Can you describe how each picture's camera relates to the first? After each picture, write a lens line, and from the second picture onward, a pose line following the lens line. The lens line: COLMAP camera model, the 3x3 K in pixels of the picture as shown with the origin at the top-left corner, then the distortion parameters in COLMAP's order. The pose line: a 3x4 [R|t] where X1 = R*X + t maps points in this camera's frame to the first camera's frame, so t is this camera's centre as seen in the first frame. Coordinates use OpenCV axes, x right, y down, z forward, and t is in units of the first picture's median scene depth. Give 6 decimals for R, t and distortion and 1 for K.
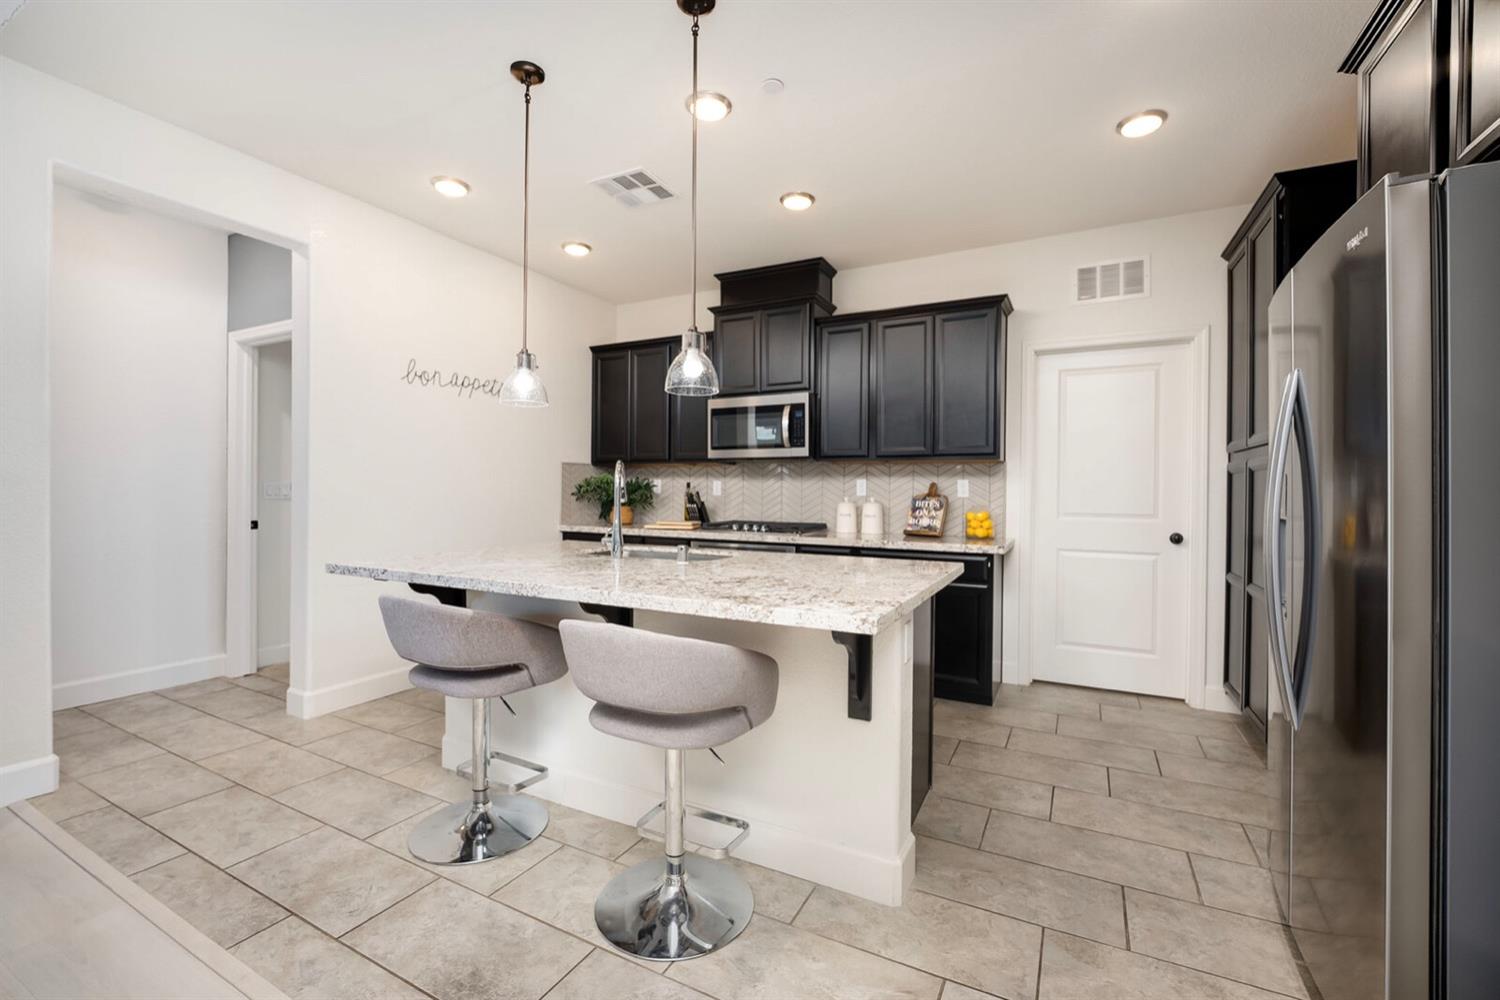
lens RADIAL K [[613.4, 0, 750.1], [0, 613.4, 492.7], [0, 0, 1]] dist [-0.002599, -0.000456]
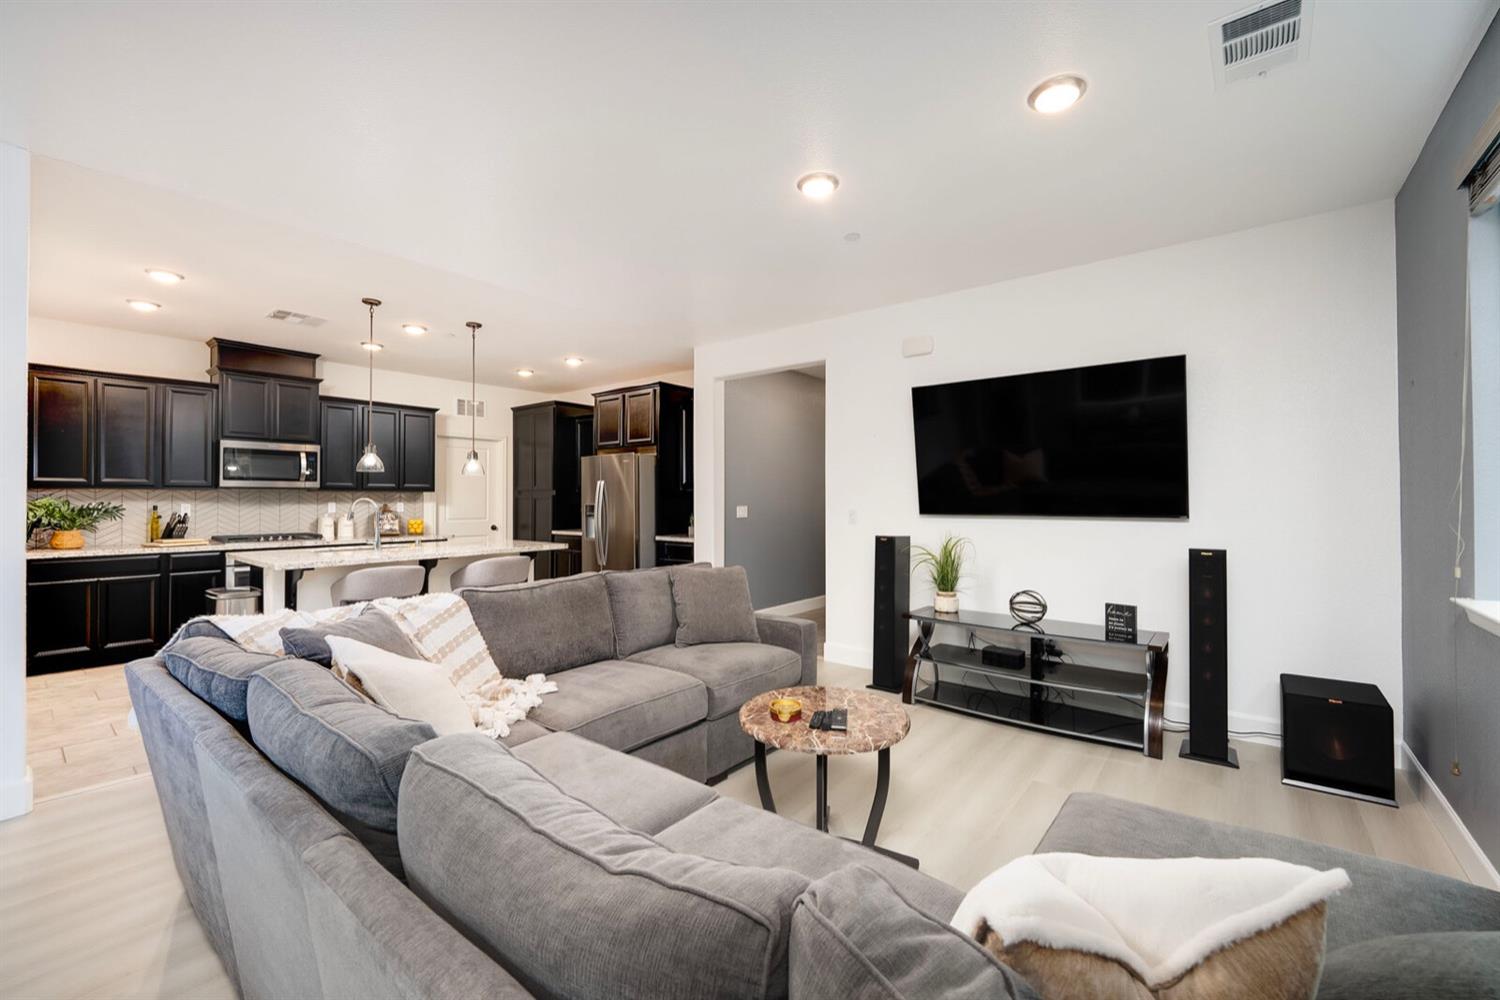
lens RADIAL K [[613.4, 0, 750.1], [0, 613.4, 492.7], [0, 0, 1]] dist [-0.002599, -0.000456]
pose [[0.178410, 0.001400, 0.983955, -1.186458], [0.003579, 0.999991, -0.002072, -0.040120], [-0.983950, 0.003891, 0.178403, -0.300232]]
